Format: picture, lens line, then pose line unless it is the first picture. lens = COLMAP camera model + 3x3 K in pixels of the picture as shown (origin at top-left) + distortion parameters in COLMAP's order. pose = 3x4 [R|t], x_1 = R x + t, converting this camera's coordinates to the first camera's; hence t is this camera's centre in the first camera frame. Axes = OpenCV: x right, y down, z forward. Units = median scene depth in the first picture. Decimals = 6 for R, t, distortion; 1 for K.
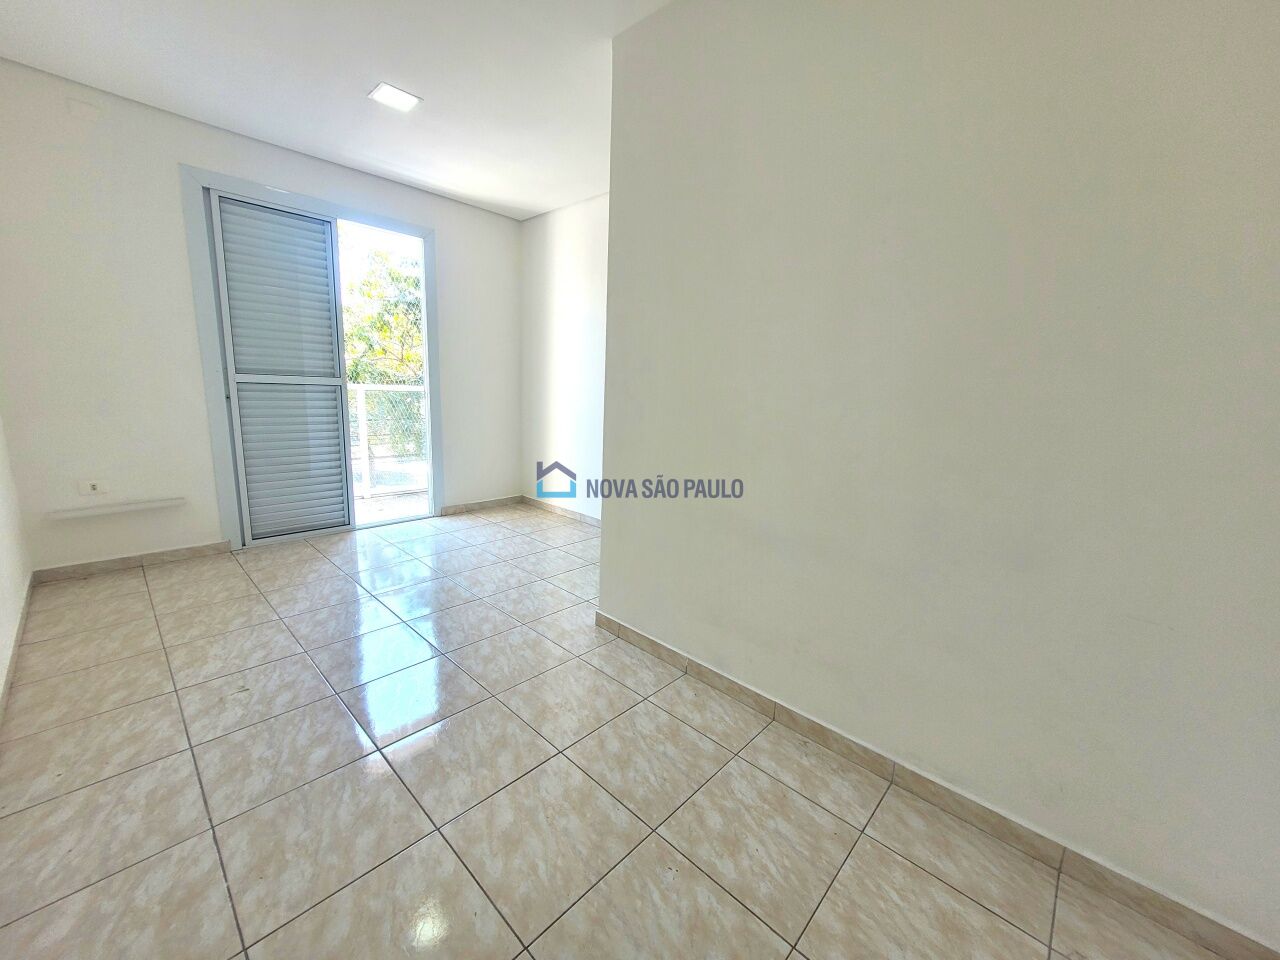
lens RADIAL K [[501.3, 0, 641.8], [0, 501.3, 474.0], [0, 0, 1]] dist [0.001141, -0.000220]
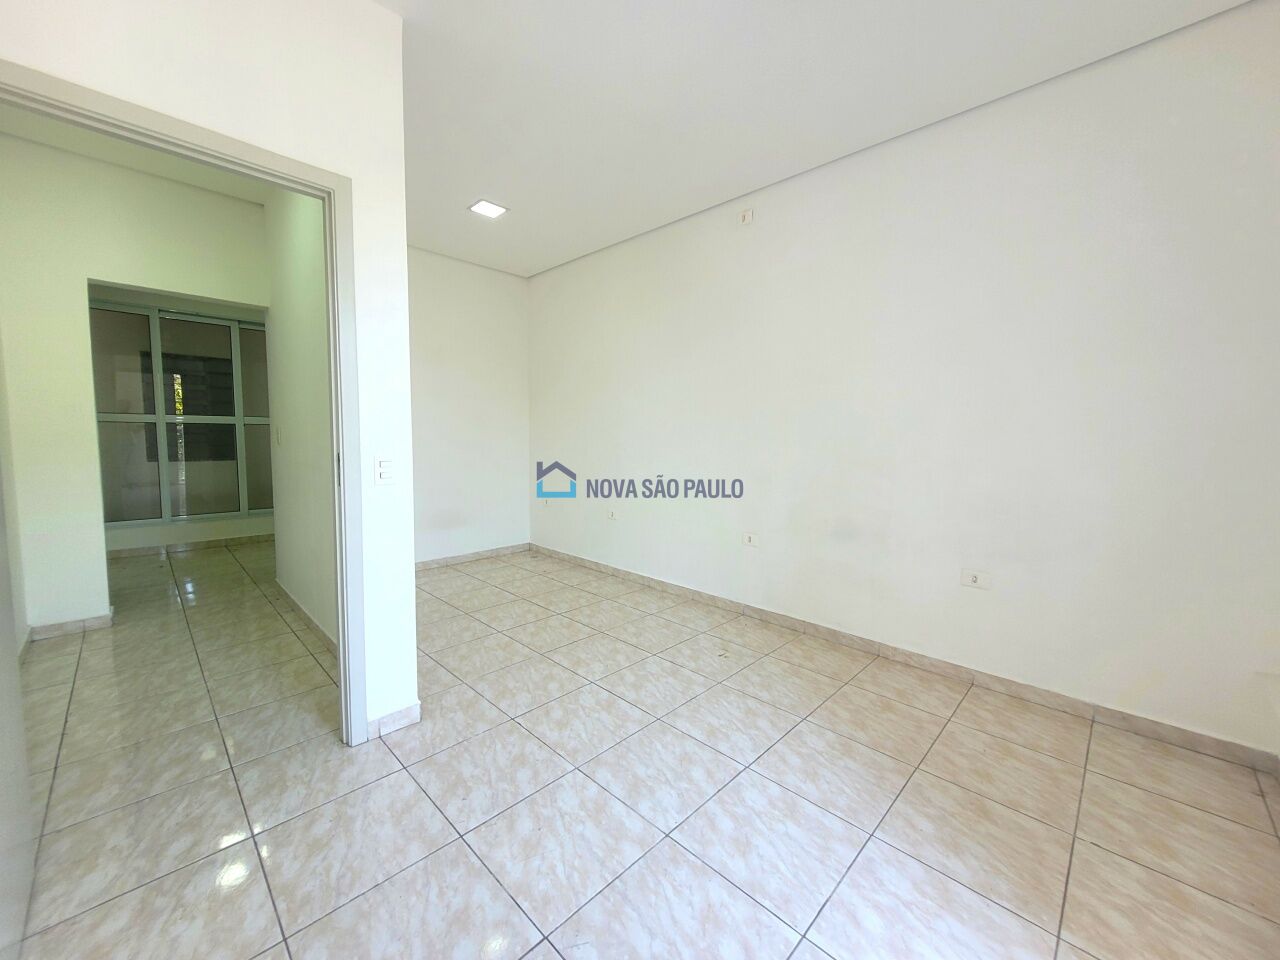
lens RADIAL K [[501.3, 0, 647.5], [0, 501.3, 473.3], [0, 0, 1]] dist [0.001141, -0.000220]
pose [[-0.998837, -0.044770, 0.017912, -0.348206], [-0.038863, 0.967310, 0.250601, -0.233941], [-0.028546, 0.249614, -0.967925, 1.309395]]
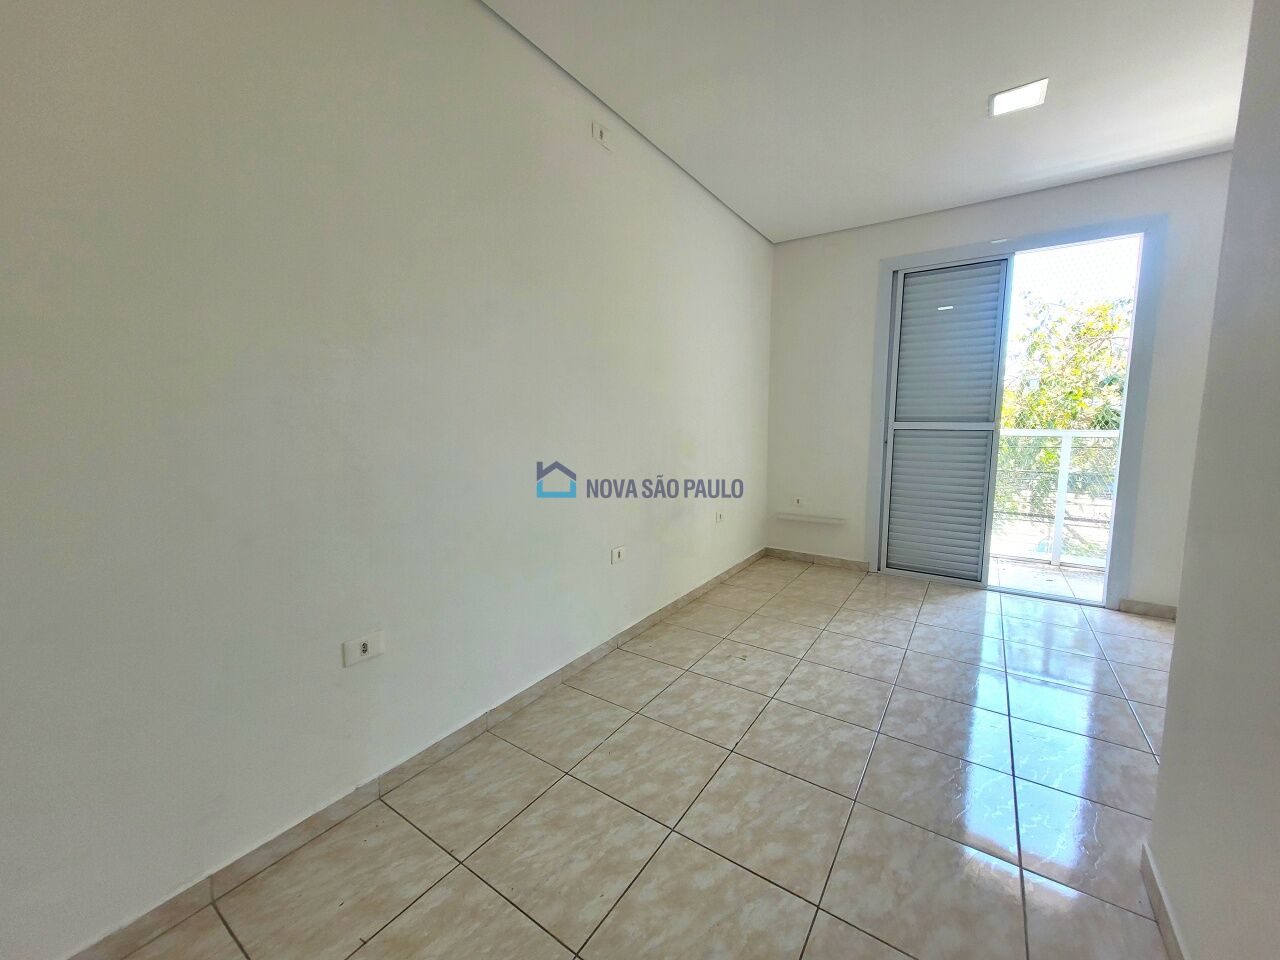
lens RADIAL K [[501.3, 0, 647.3], [0, 501.3, 473.6], [0, 0, 1]] dist [0.001141, -0.000220]
pose [[0.160123, 0.064665, -0.984977, 0.249142], [-0.165947, 0.985413, 0.037717, -0.031643], [0.973048, 0.157415, 0.168518, 0.270968]]
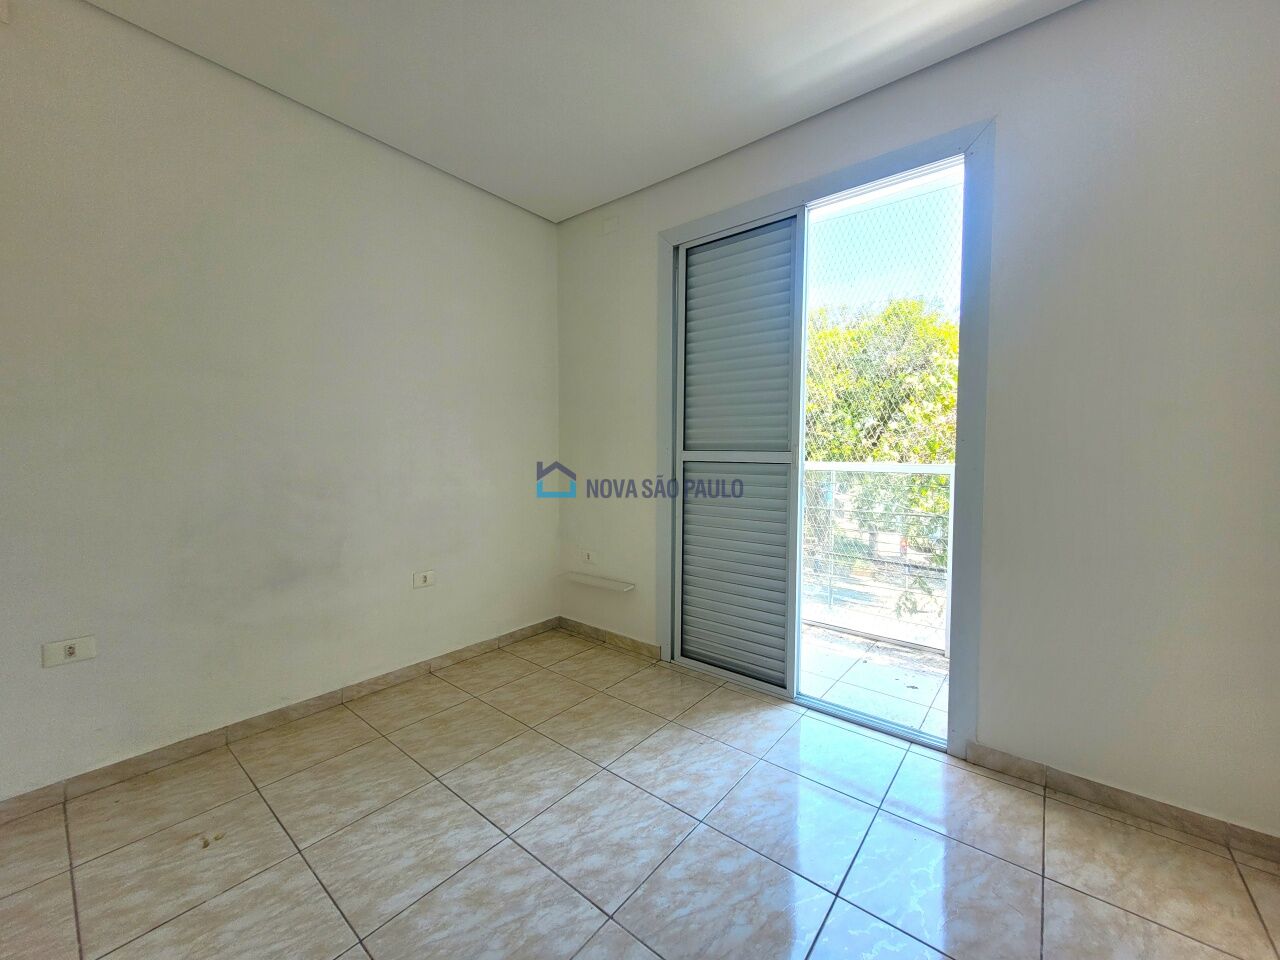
lens RADIAL K [[501.3, 0, 639.6], [0, 501.3, 476.2], [0, 0, 1]] dist [0.001141, -0.000220]
pose [[0.070812, 0.013778, -0.997395, 0.015263], [-0.177335, 0.984150, 0.001004, -0.149055], [0.981600, 0.176802, 0.072133, 0.884997]]
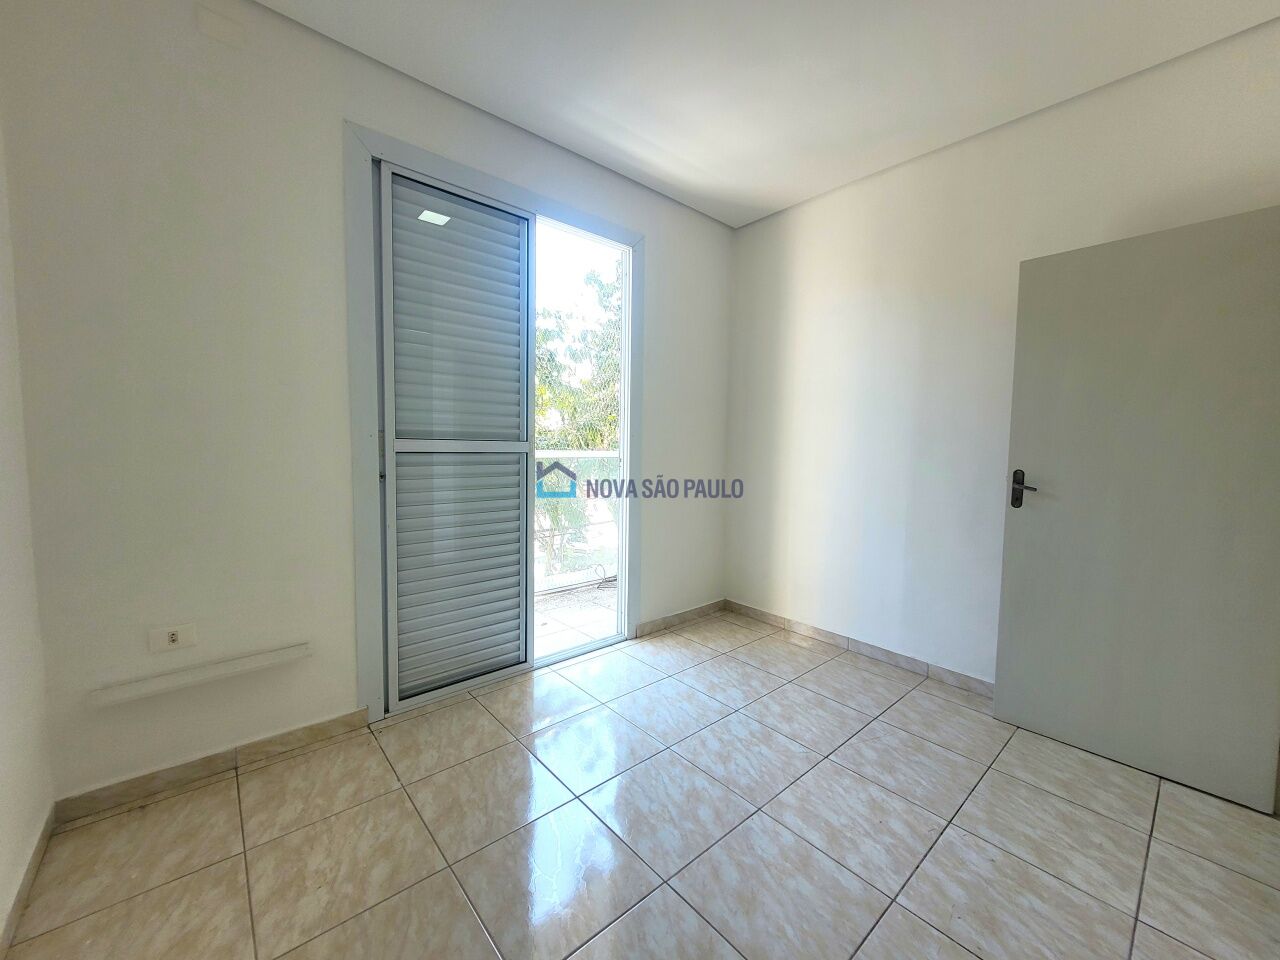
lens RADIAL K [[501.3, 0, 647.1], [0, 501.3, 476.6], [0, 0, 1]] dist [0.001141, -0.000220]
pose [[0.995351, -0.012831, -0.095452, -0.432421], [0.002124, 0.993769, -0.111435, -0.080830], [0.096287, 0.110715, 0.989177, 0.406202]]
